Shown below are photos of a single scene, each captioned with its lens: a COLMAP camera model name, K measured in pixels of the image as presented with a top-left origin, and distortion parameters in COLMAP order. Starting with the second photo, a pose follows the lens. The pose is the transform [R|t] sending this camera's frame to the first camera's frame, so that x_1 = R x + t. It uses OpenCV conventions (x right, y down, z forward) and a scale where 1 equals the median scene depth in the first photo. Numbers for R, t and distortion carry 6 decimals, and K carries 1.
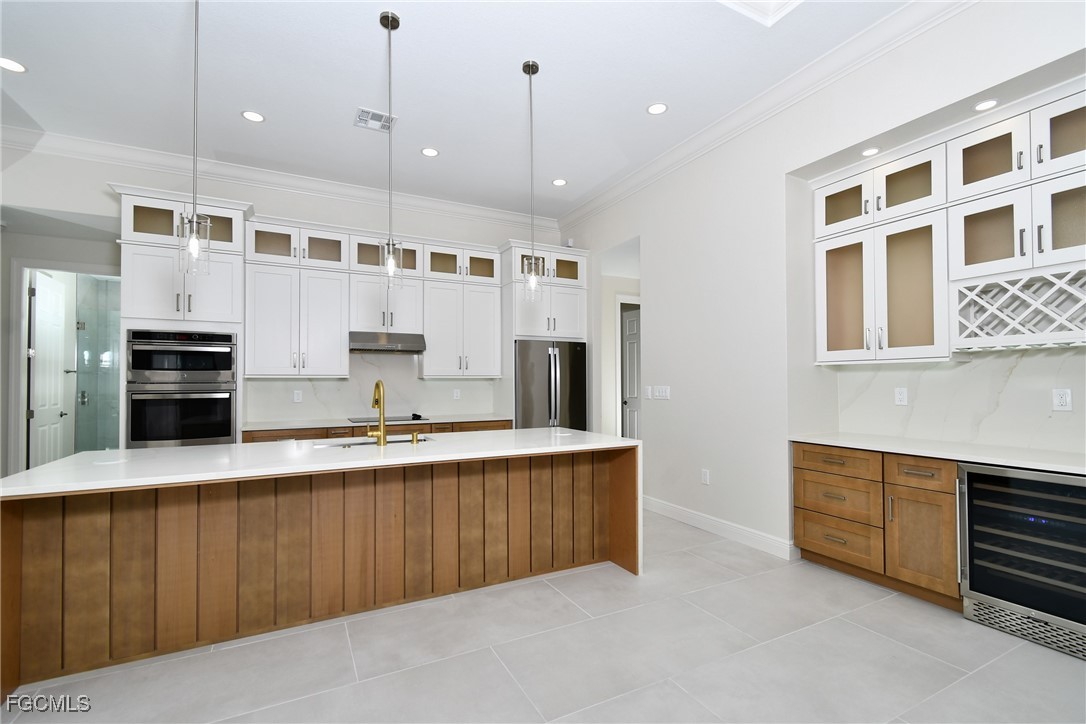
lens RADIAL K [[467.1, 0, 542.2], [0, 467.1, 370.5], [0, 0, 1]] dist [0.004066, -0.000483]
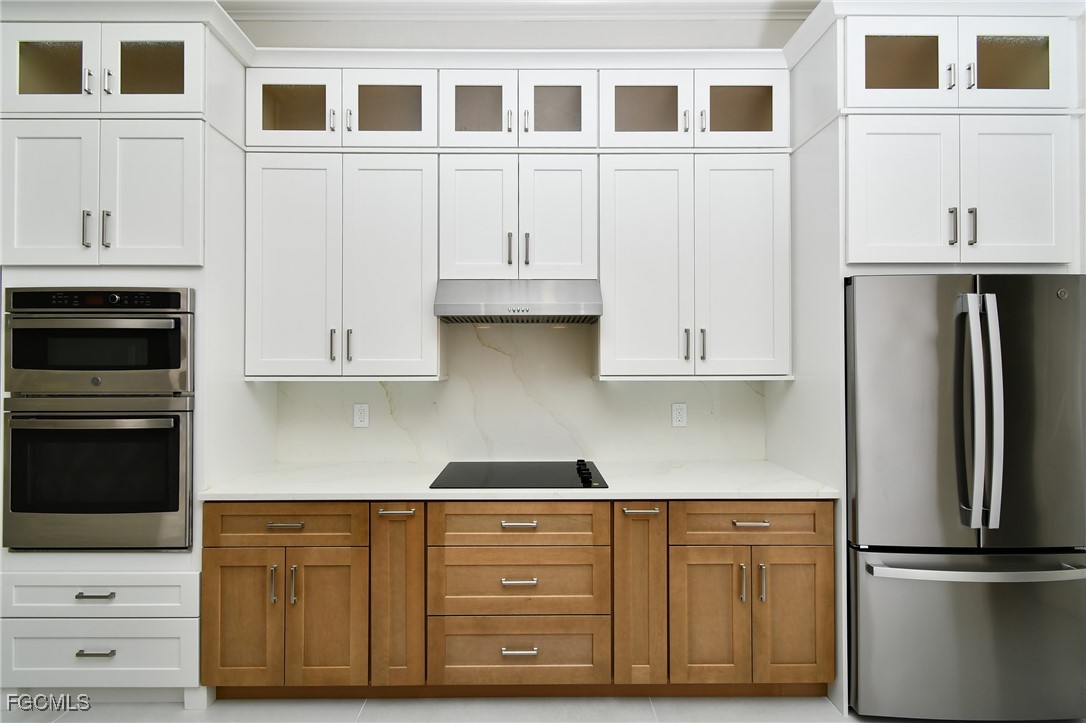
lens RADIAL K [[467.1, 0, 537.5], [0, 467.1, 364.0], [0, 0, 1]] dist [0.004066, -0.000483]
pose [[0.891393, -0.000212, -0.453232, -0.138168], [0.009632, 0.999783, 0.018476, -0.010234], [0.453130, -0.020835, 0.891201, 0.741024]]
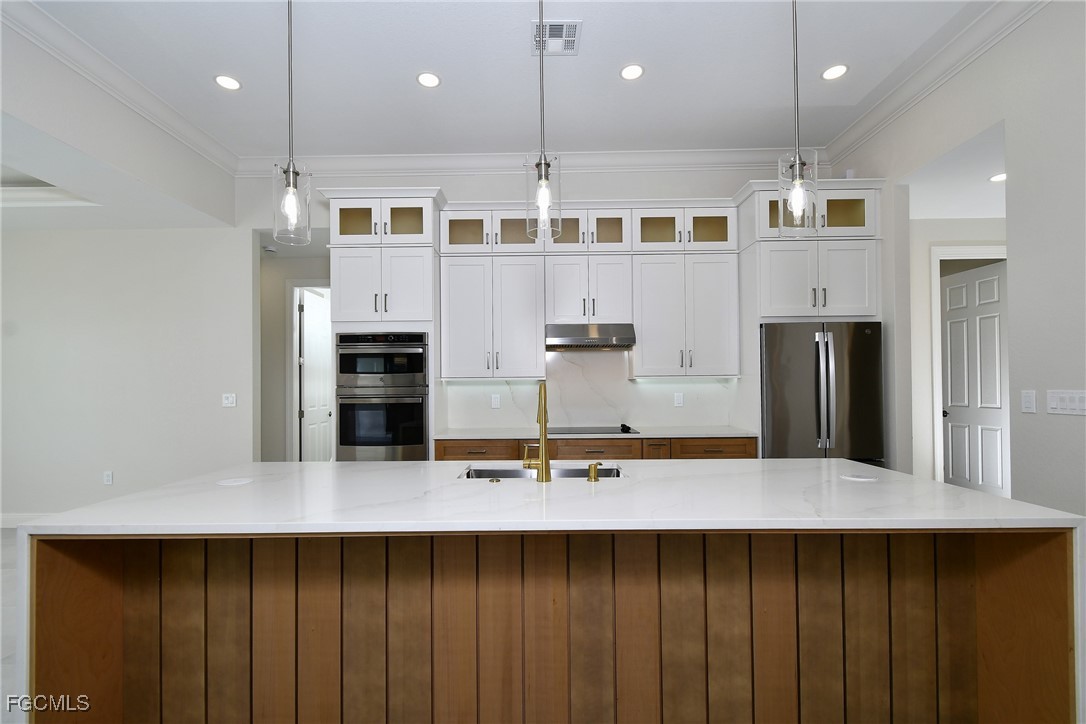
lens RADIAL K [[467.1, 0, 551.5], [0, 467.1, 379.8], [0, 0, 1]] dist [0.004066, -0.000483]
pose [[0.888112, -0.010291, -0.459512, -0.019571], [0.017561, 0.999779, 0.011551, 0.006813], [0.459292, -0.018328, 0.888096, 0.297763]]
